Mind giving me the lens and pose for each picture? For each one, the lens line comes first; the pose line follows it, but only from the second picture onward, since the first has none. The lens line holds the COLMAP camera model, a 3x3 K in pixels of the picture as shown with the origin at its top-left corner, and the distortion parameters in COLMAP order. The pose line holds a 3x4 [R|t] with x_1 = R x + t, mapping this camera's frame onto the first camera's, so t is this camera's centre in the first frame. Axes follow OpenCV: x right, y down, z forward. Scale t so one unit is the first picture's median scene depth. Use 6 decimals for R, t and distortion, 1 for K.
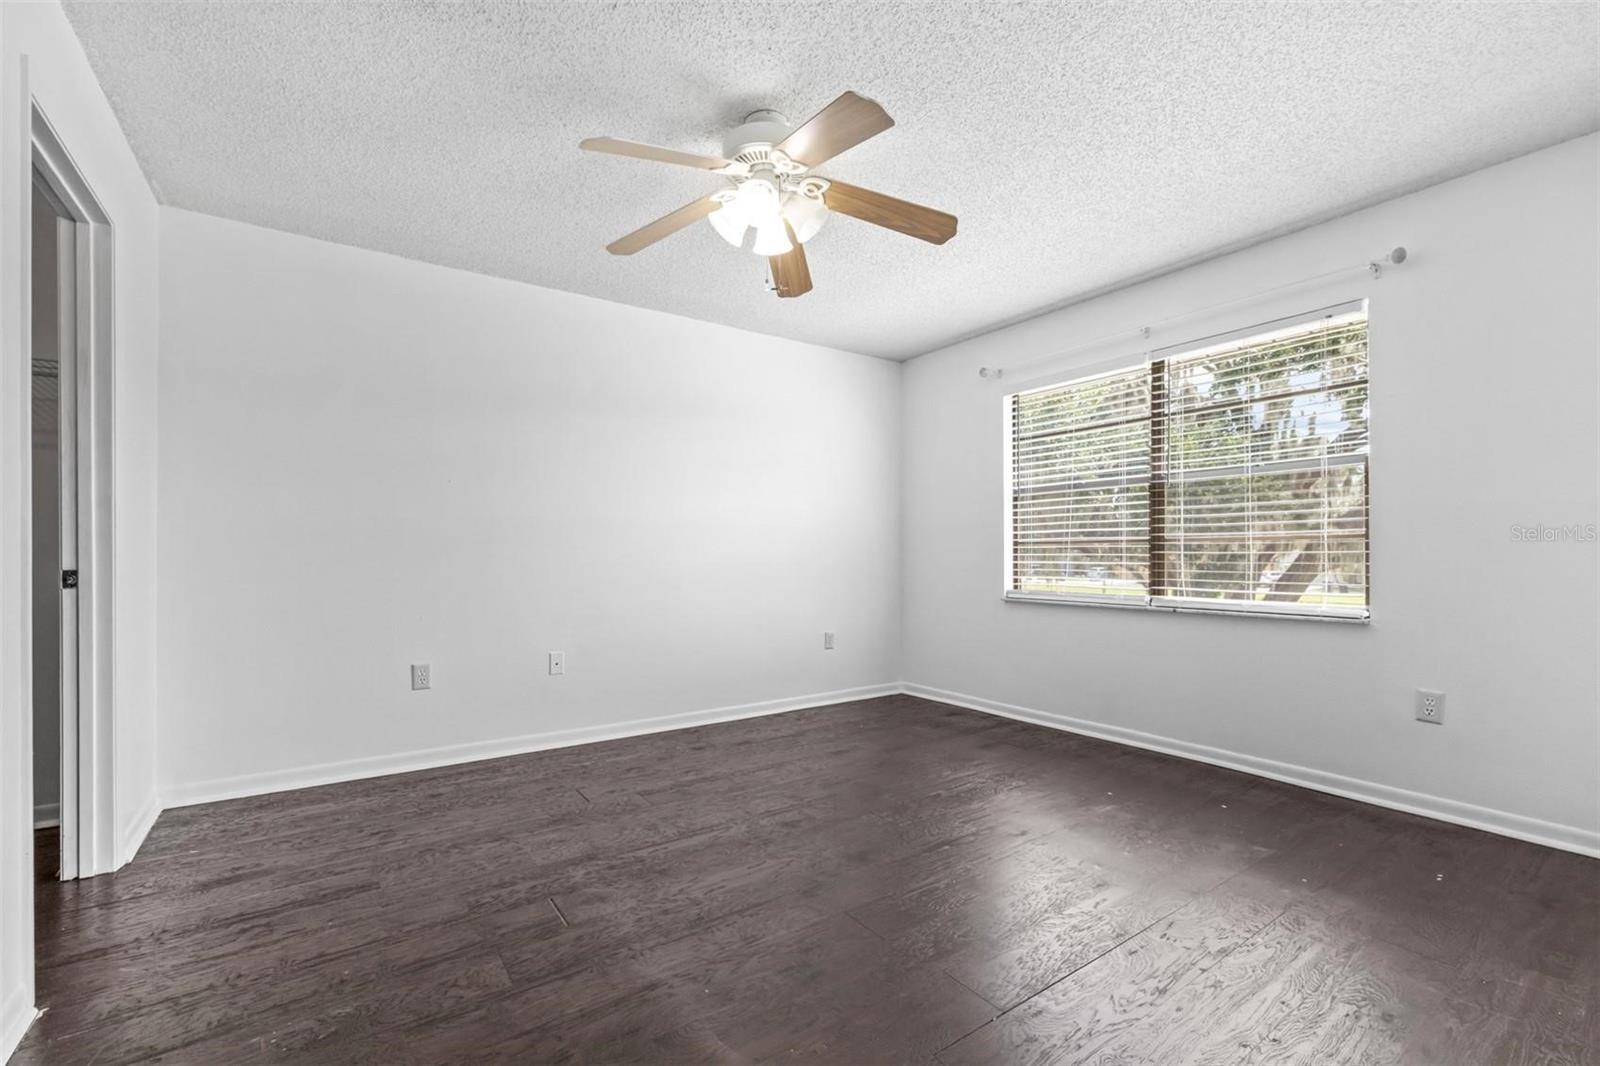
lens RADIAL K [[688.6, 0, 800.9], [0, 688.6, 533.0], [0, 0, 1]] dist [0.001476, 0.000483]
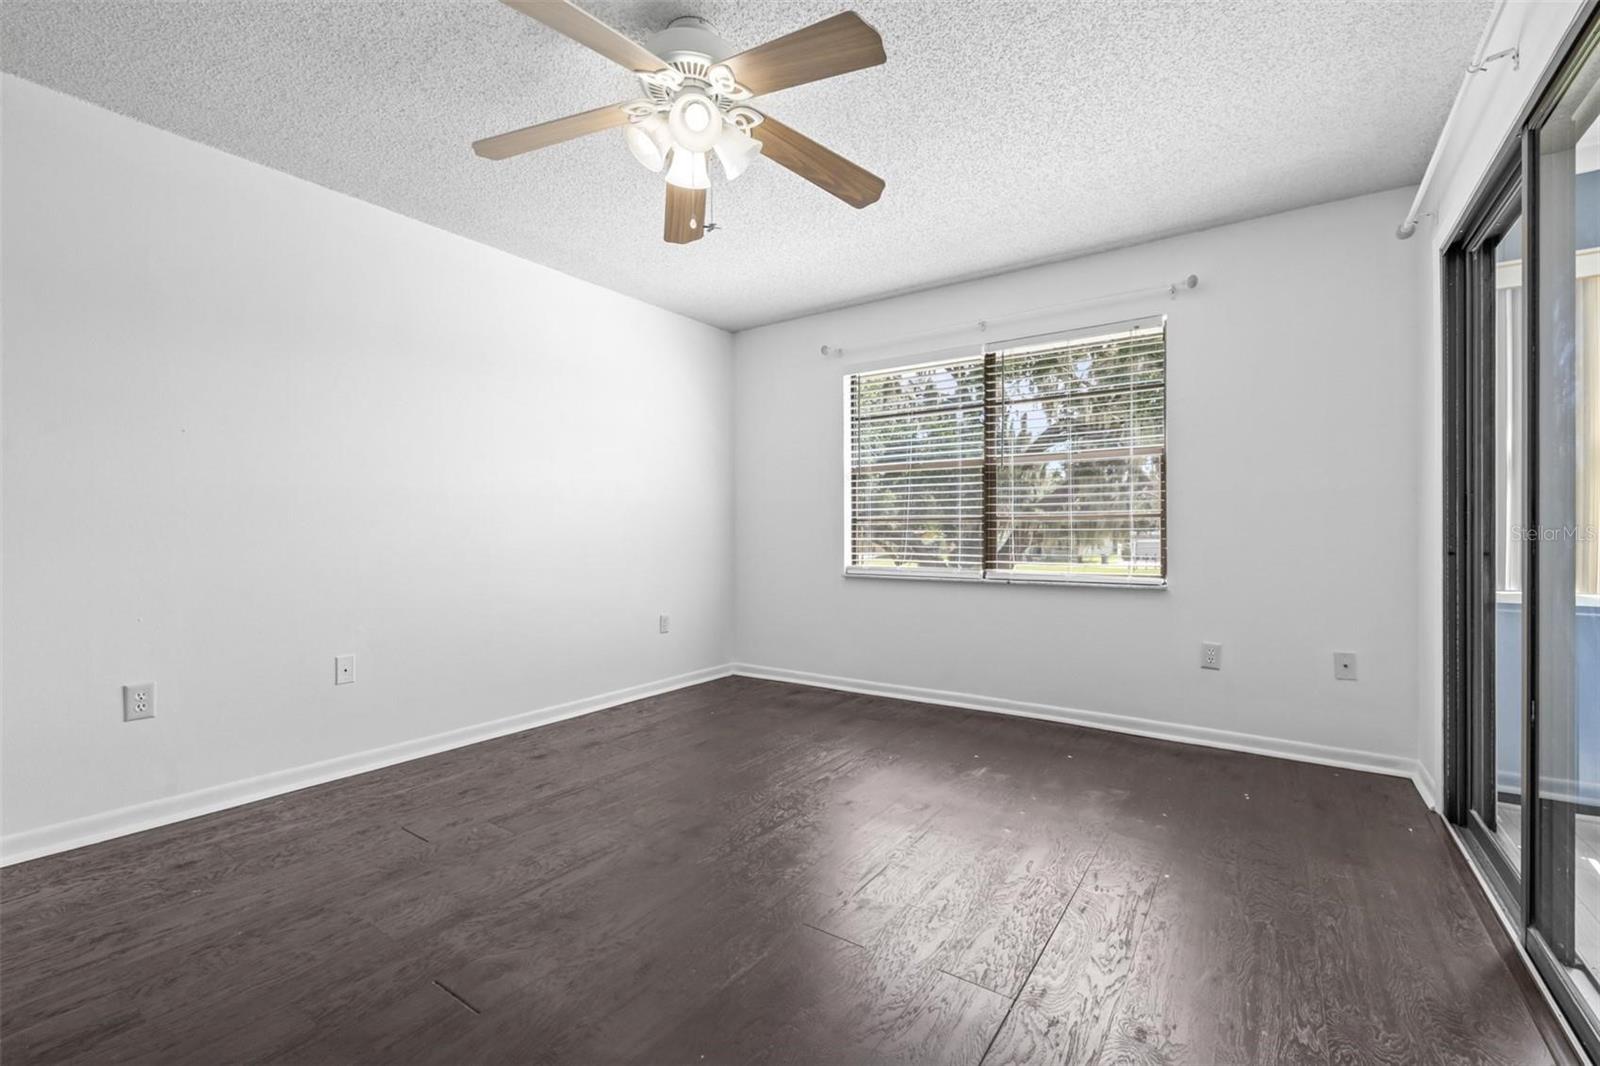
lens RADIAL K [[686.7, 0, 797.9], [0, 686.7, 517.7], [0, 0, 1]] dist [0.001290, -0.000184]
pose [[0.938214, 0.007120, 0.345982, -0.164337], [-0.010540, 0.999912, 0.008005, 0.004901], [-0.345894, -0.011157, 0.938207, 0.099649]]
